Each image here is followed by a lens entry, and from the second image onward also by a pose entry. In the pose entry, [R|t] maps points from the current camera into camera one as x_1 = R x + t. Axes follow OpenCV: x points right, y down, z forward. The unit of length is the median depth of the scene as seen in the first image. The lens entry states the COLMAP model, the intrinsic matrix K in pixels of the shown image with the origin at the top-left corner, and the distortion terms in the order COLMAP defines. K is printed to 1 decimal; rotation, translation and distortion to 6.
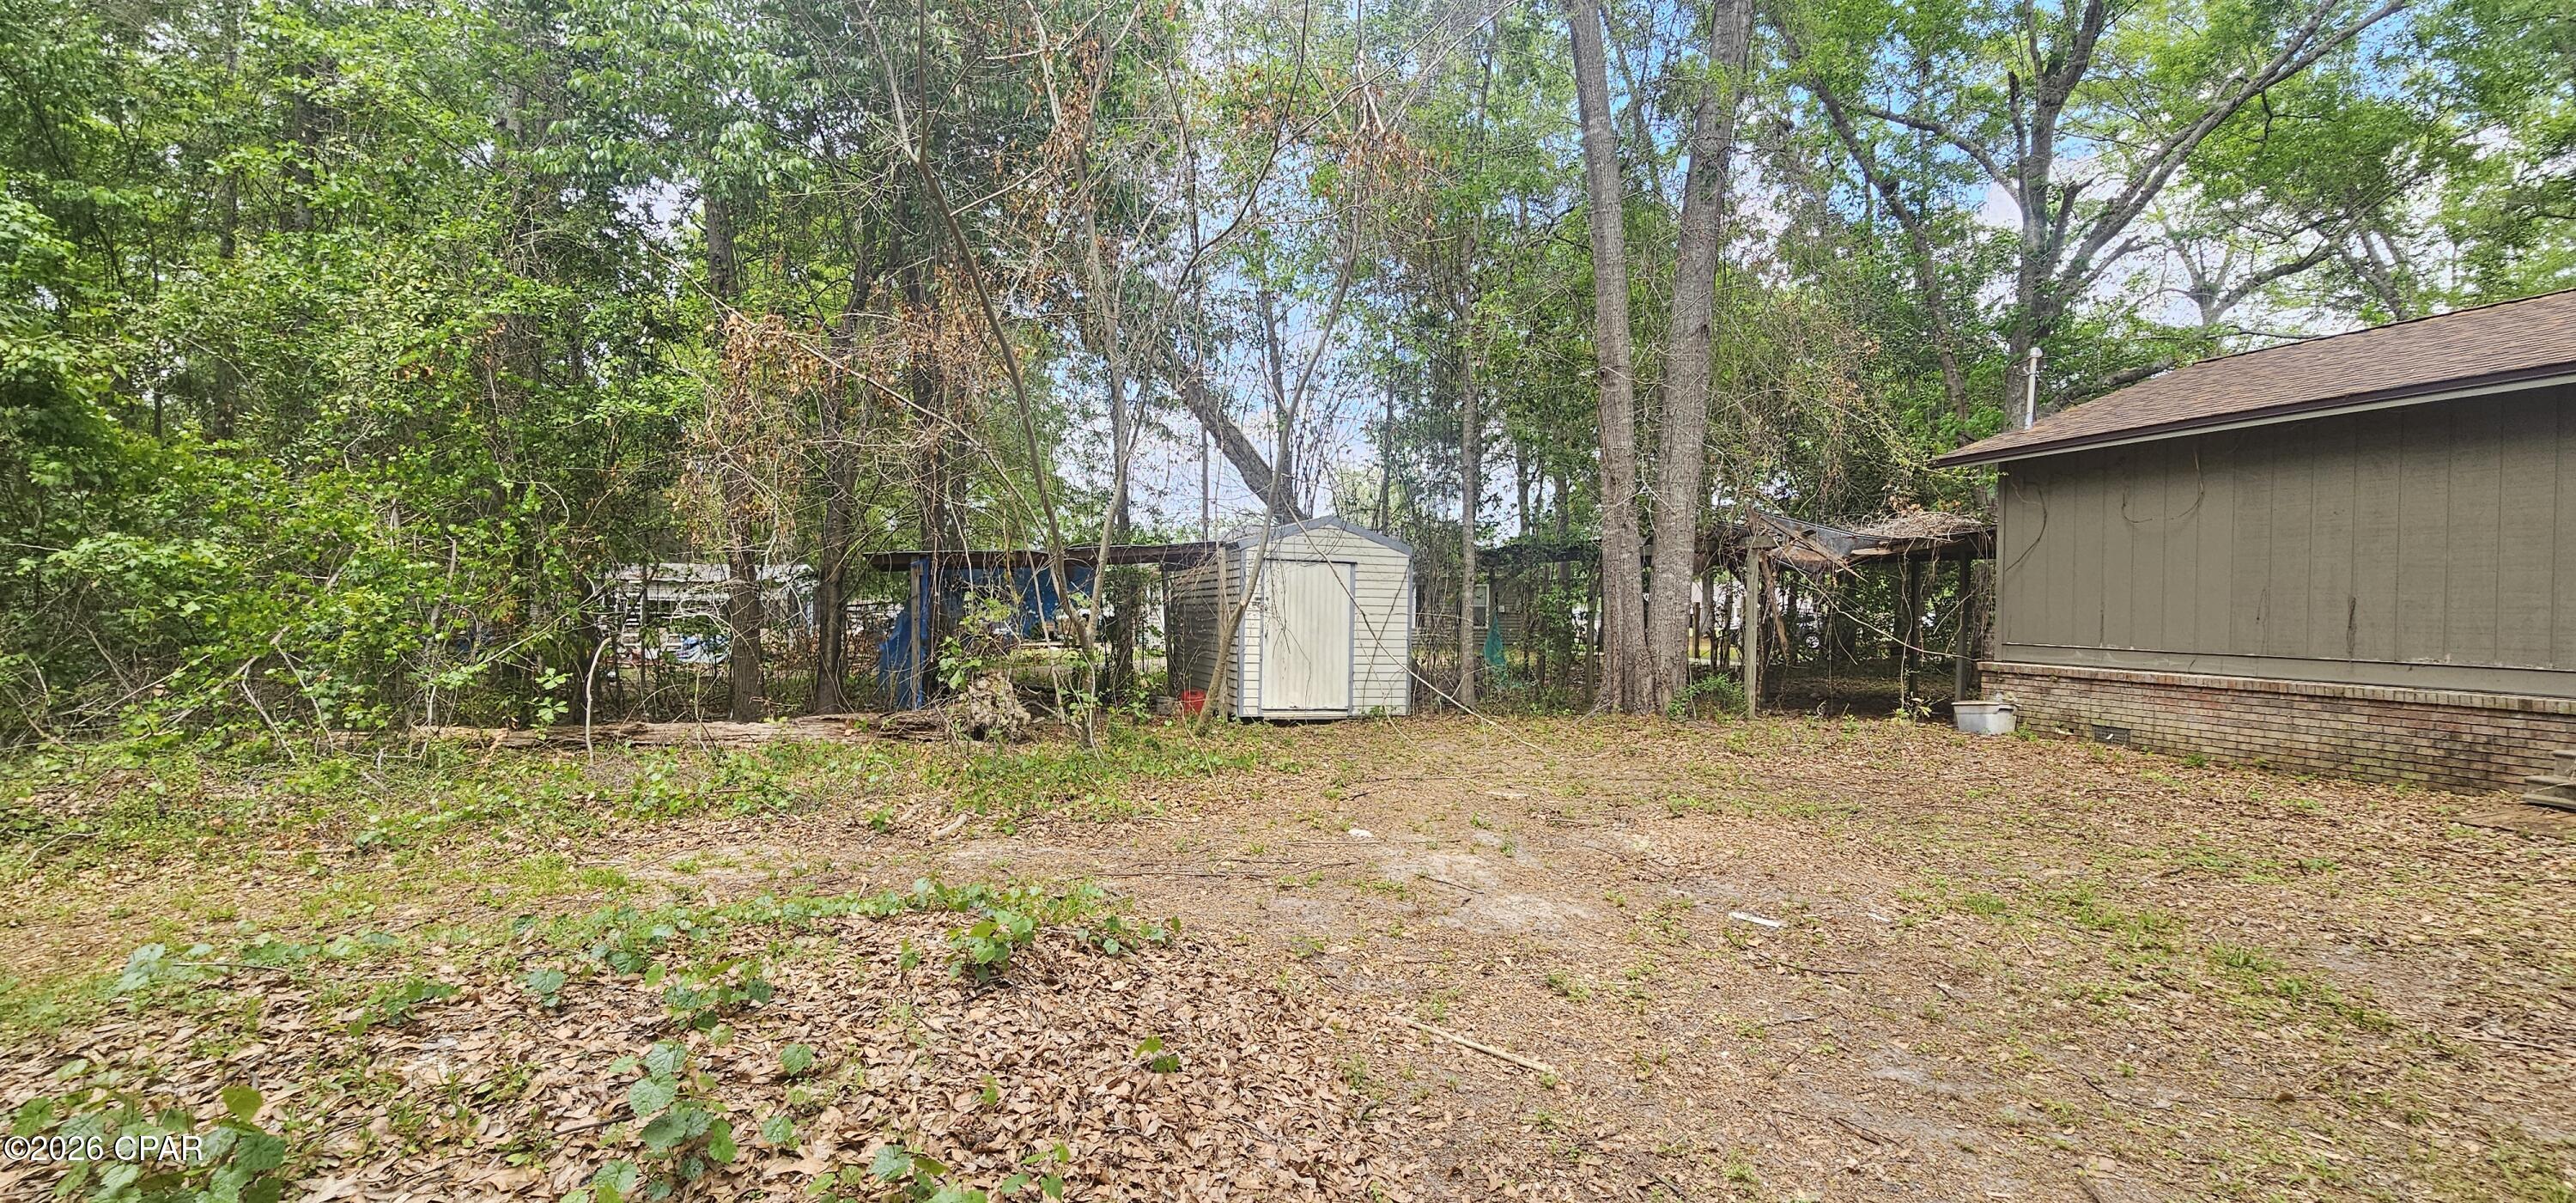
lens RADIAL K [[1057.7, 0, 1288.0], [0, 1057.7, 601.5], [0, 0, 1]] dist [-0.000405, -0.000011]
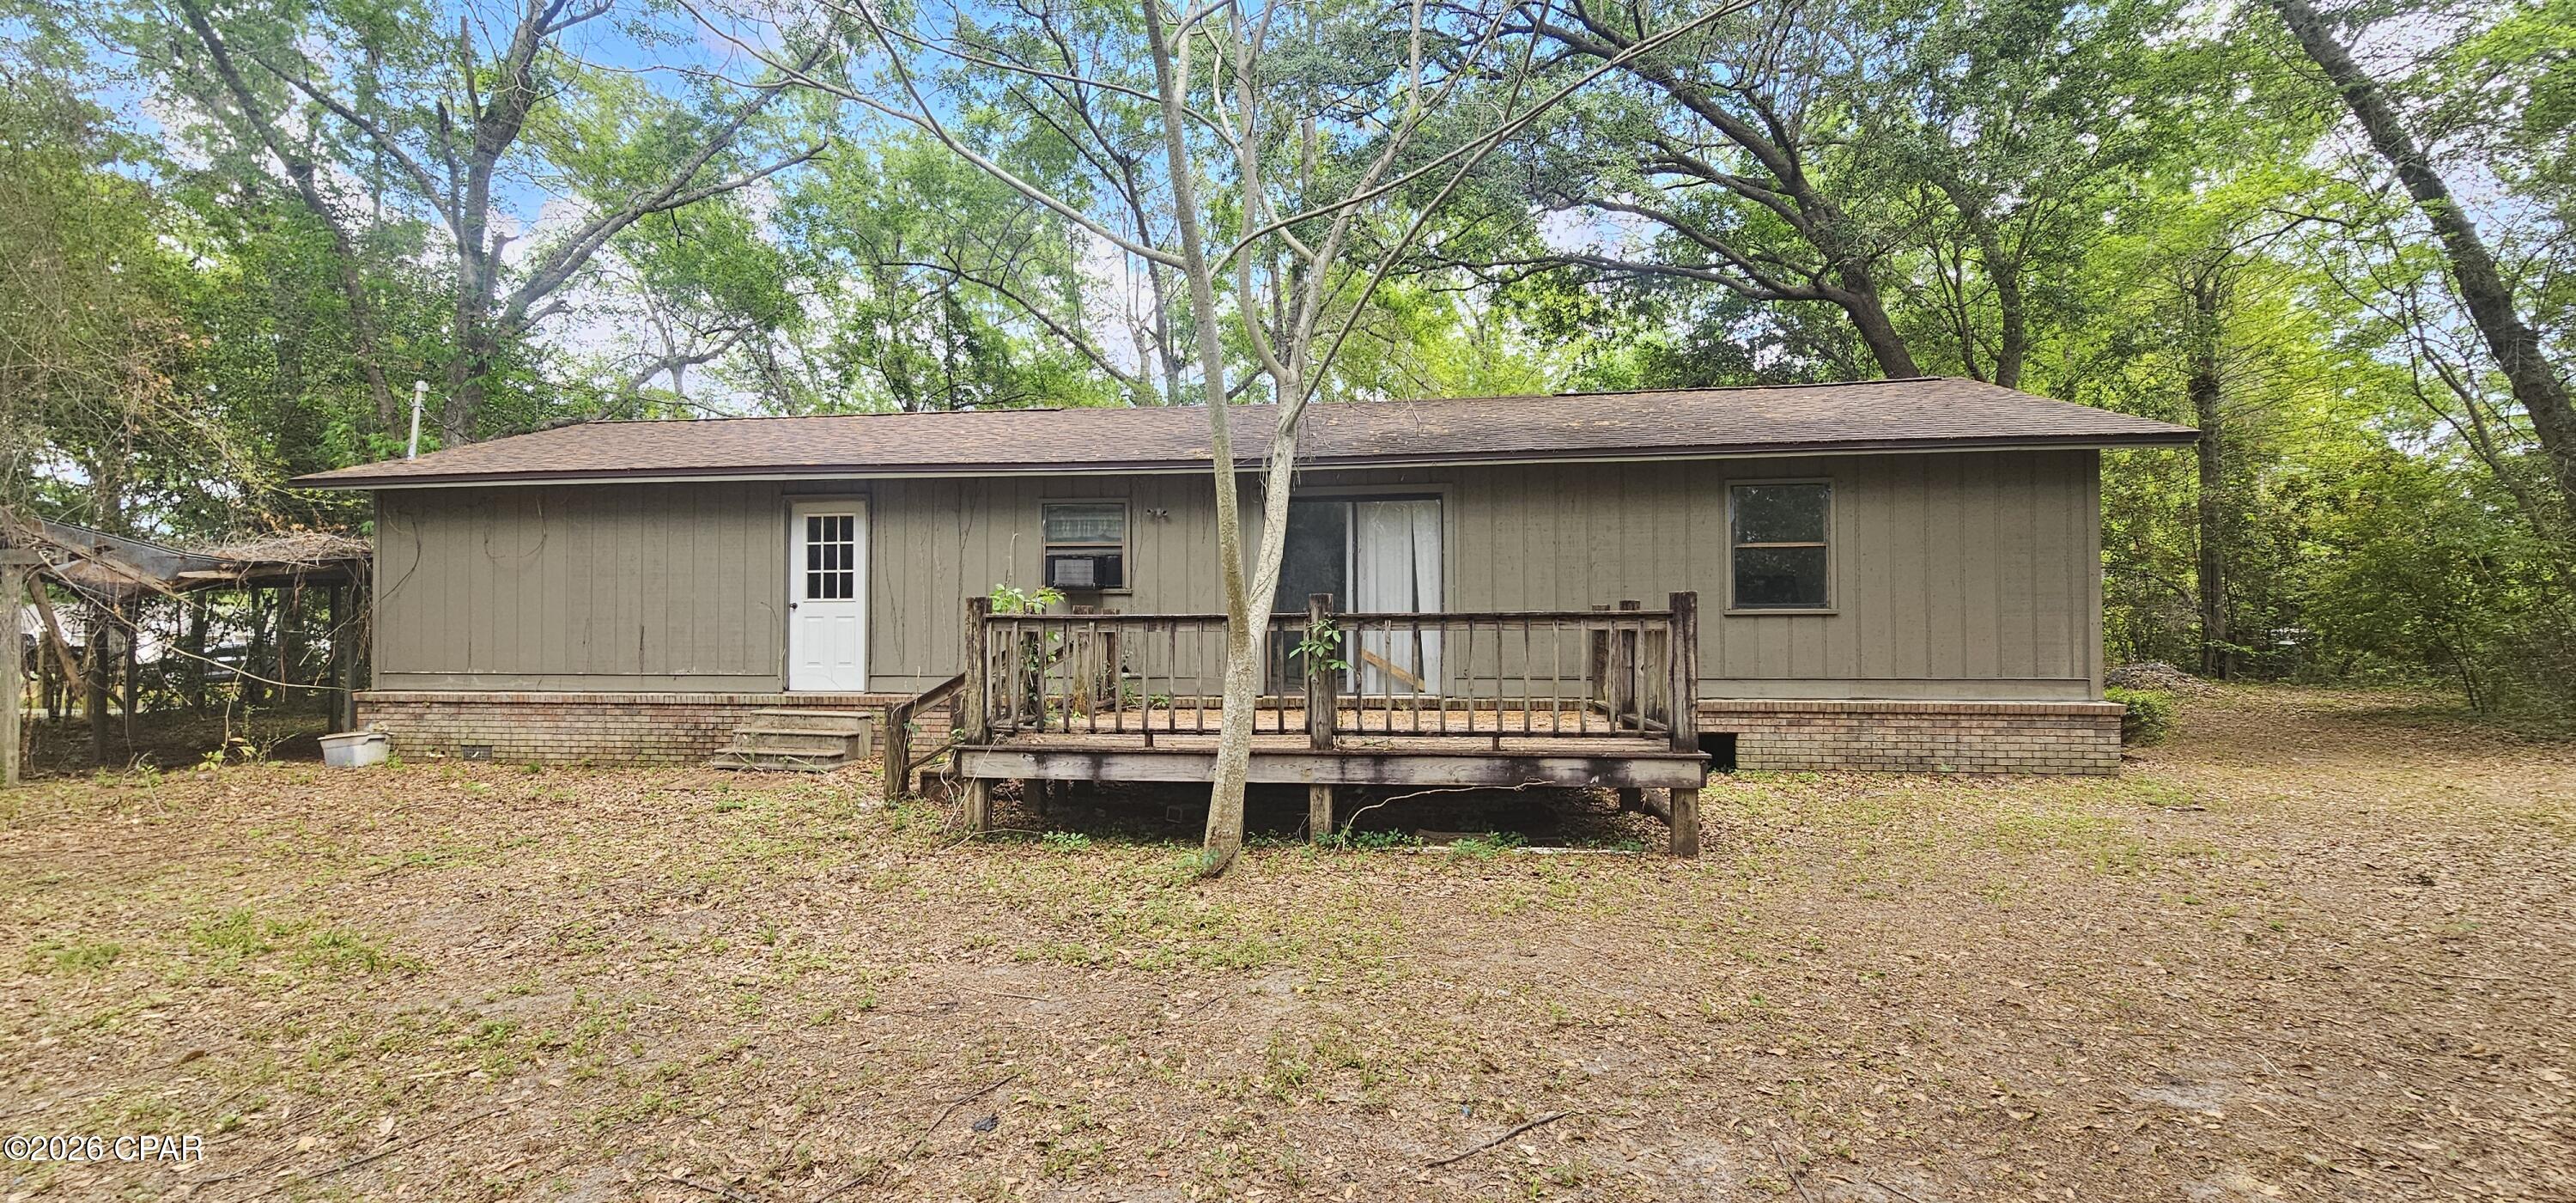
lens RADIAL K [[1057.7, 0, 1288.0], [0, 1057.7, 601.5], [0, 0, 1]] dist [-0.000405, -0.000011]
pose [[0.374662, 0.012501, 0.927077, 0.082480], [0.006782, 0.999845, -0.016223, -0.005247], [-0.927137, 0.012366, 0.374519, -0.174220]]
